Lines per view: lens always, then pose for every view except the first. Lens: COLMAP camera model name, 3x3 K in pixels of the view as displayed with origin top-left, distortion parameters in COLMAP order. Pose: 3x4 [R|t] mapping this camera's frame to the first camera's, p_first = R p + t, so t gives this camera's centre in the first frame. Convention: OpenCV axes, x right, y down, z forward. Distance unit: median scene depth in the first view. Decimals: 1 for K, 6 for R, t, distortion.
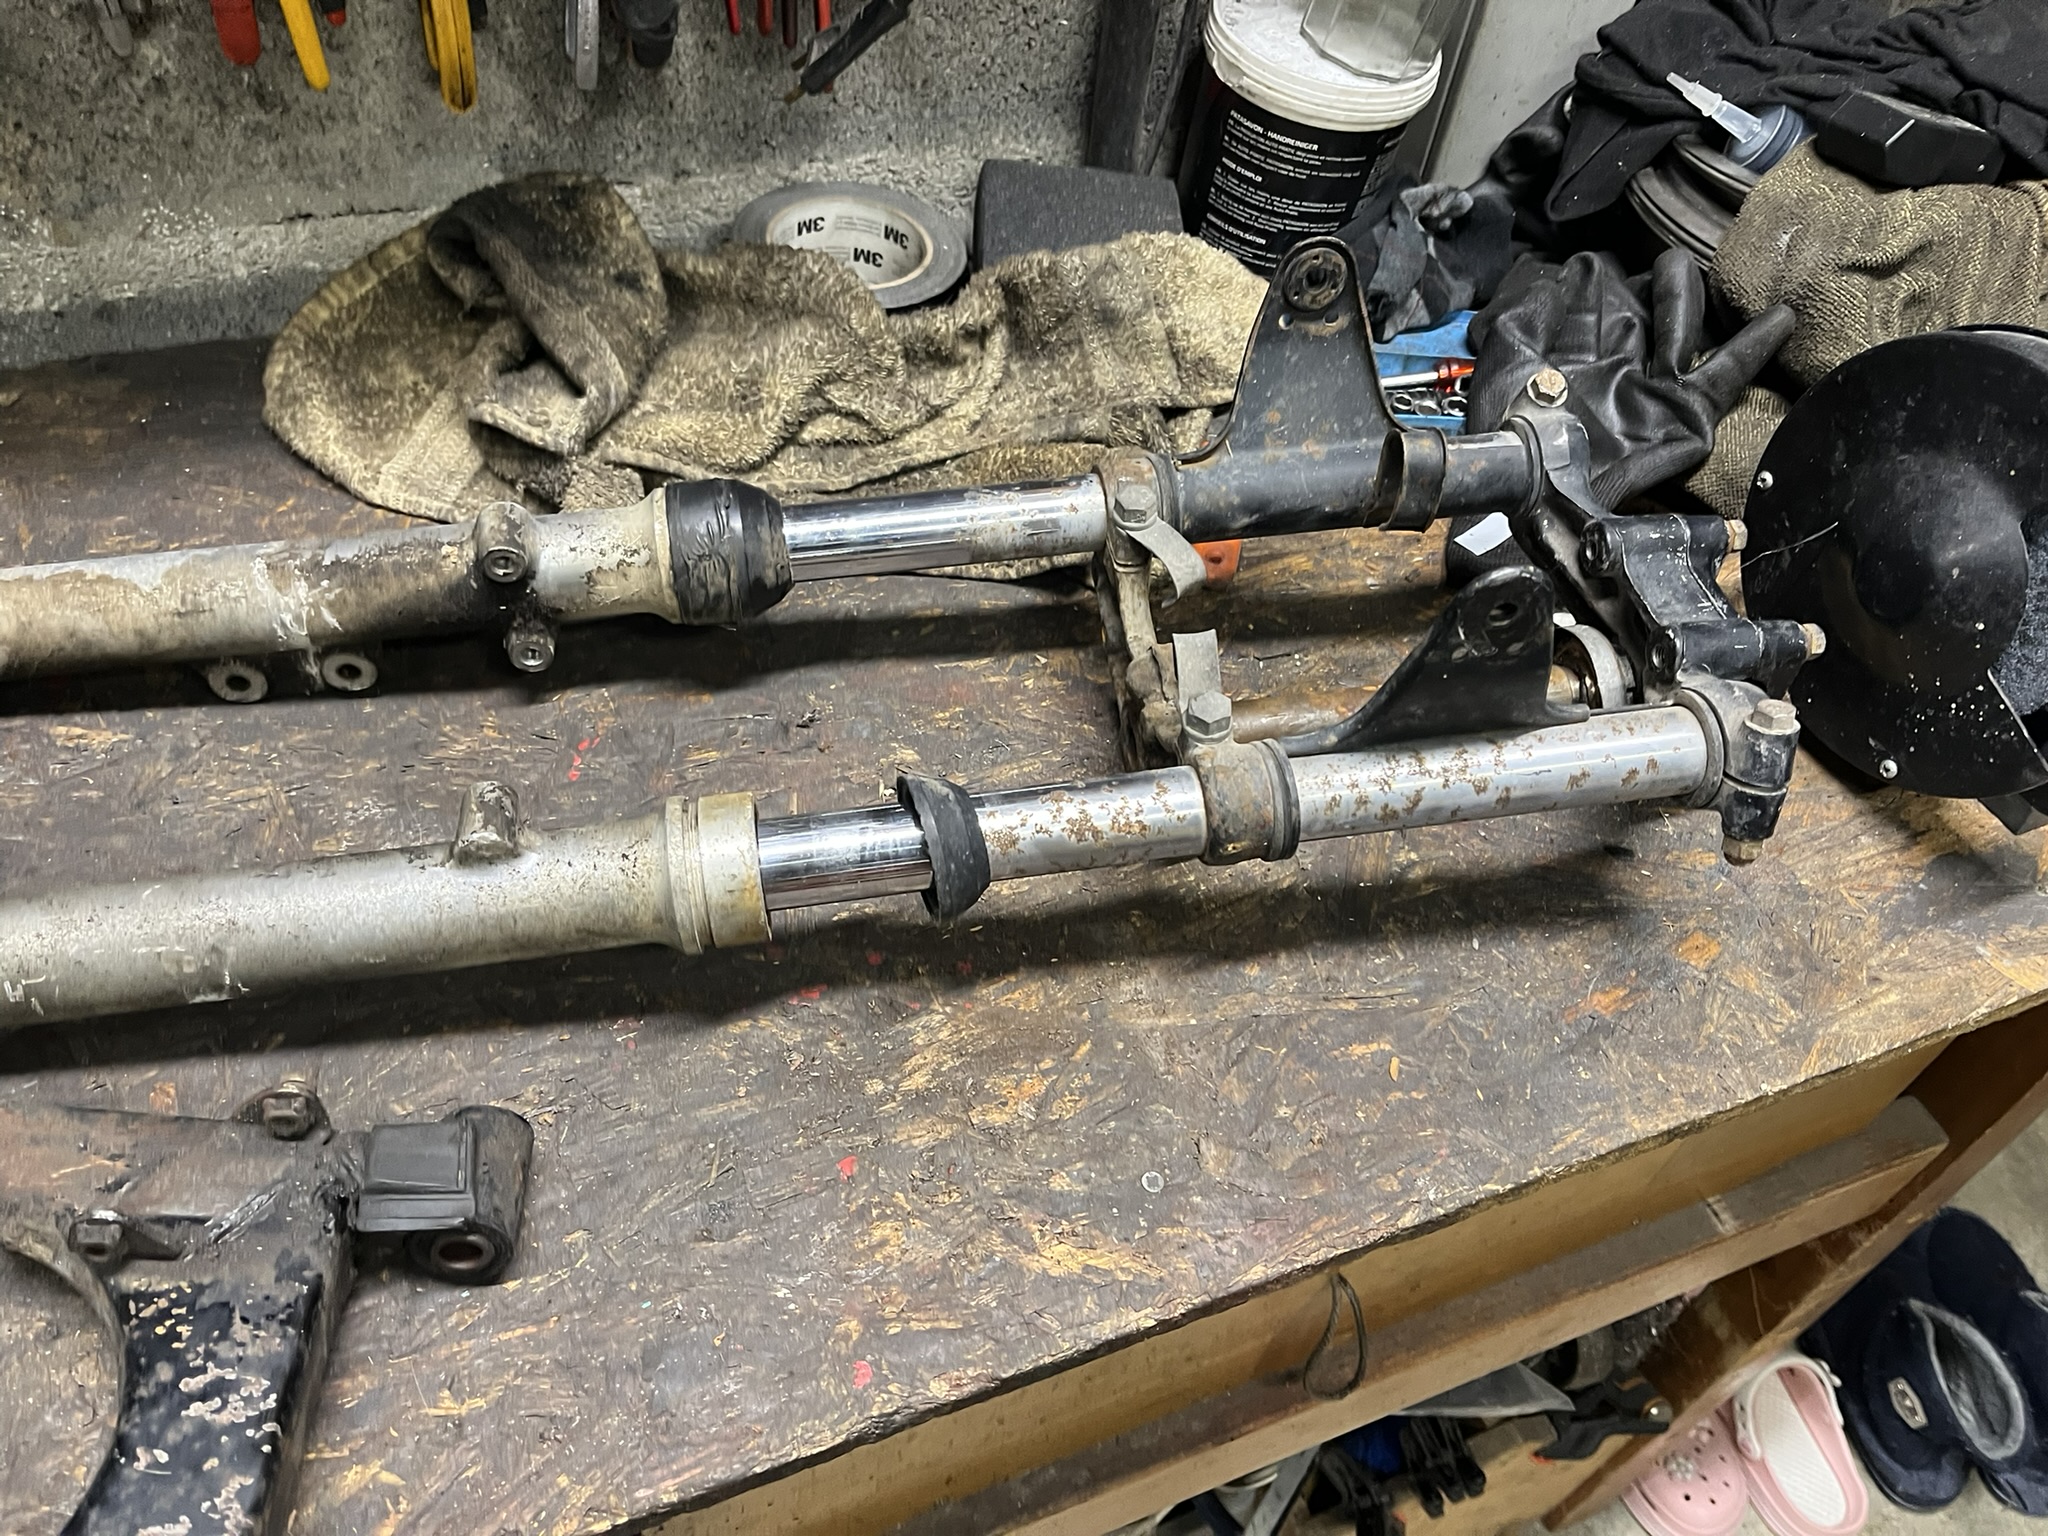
lens RADIAL K [[1558.8, 0, 1024.0], [0, 1558.8, 768.0], [0, 0, 1]] dist [0.059721, -0.084748]
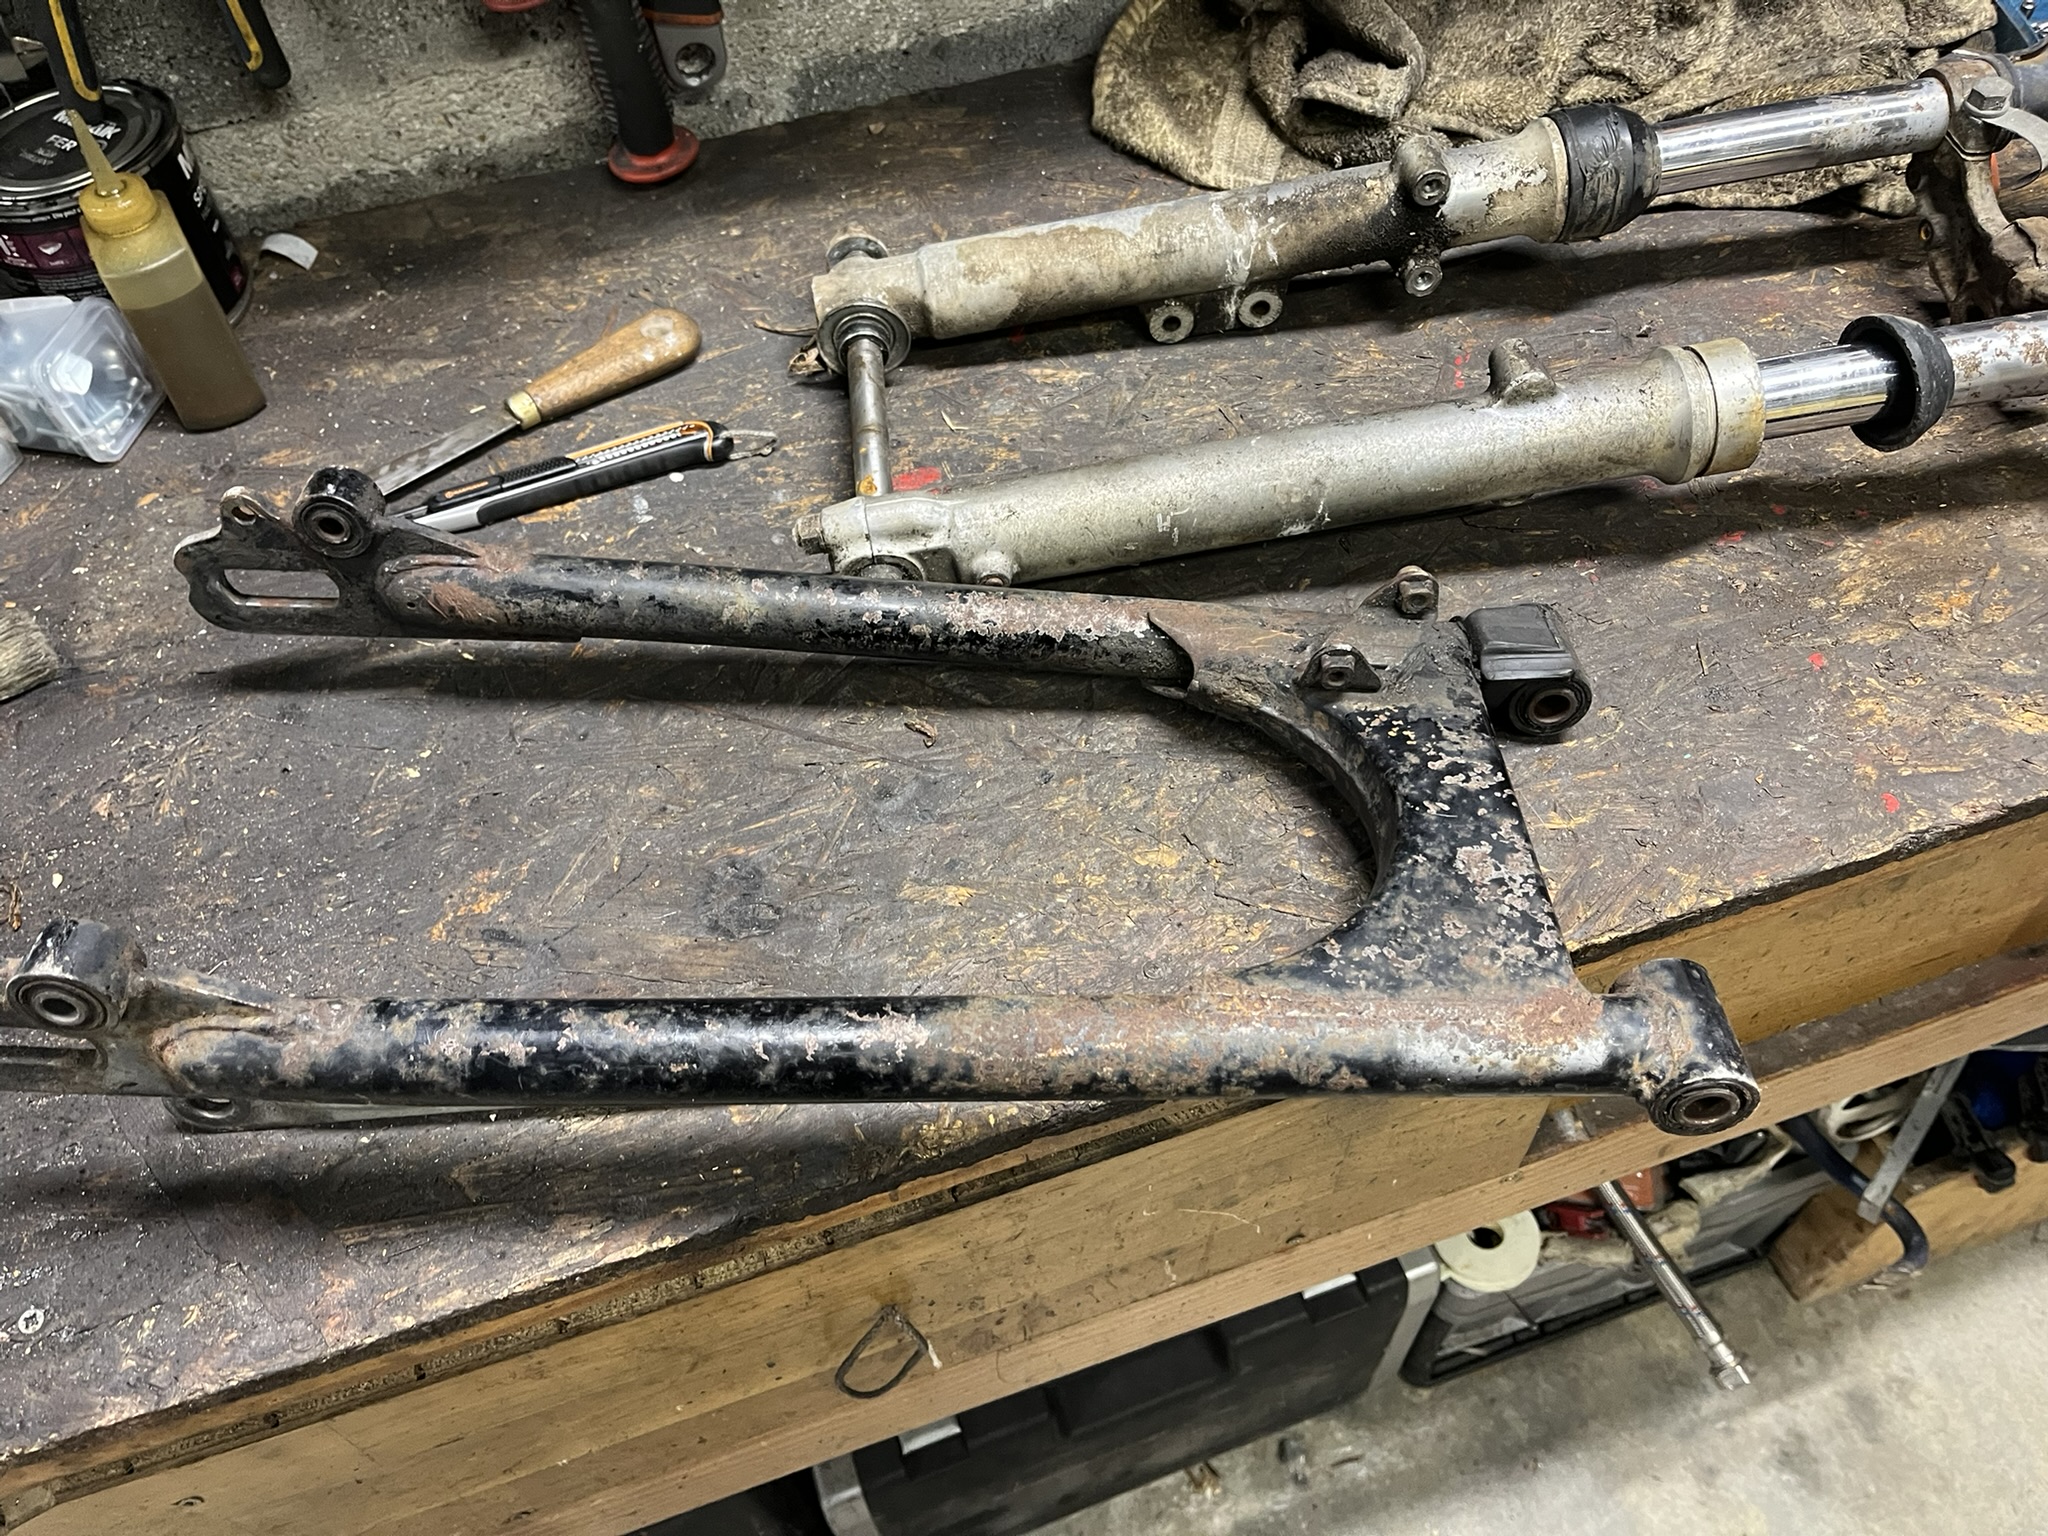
lens RADIAL K [[1572.3, 0, 1020.5], [0, 1572.3, 749.0], [0, 0, 1]] dist [0.057403, -0.093680]
pose [[0.988124, -0.034274, -0.149789, -0.451624], [0.044374, 0.996923, 0.064613, 0.187384], [0.147114, -0.070492, 0.986604, -0.221875]]
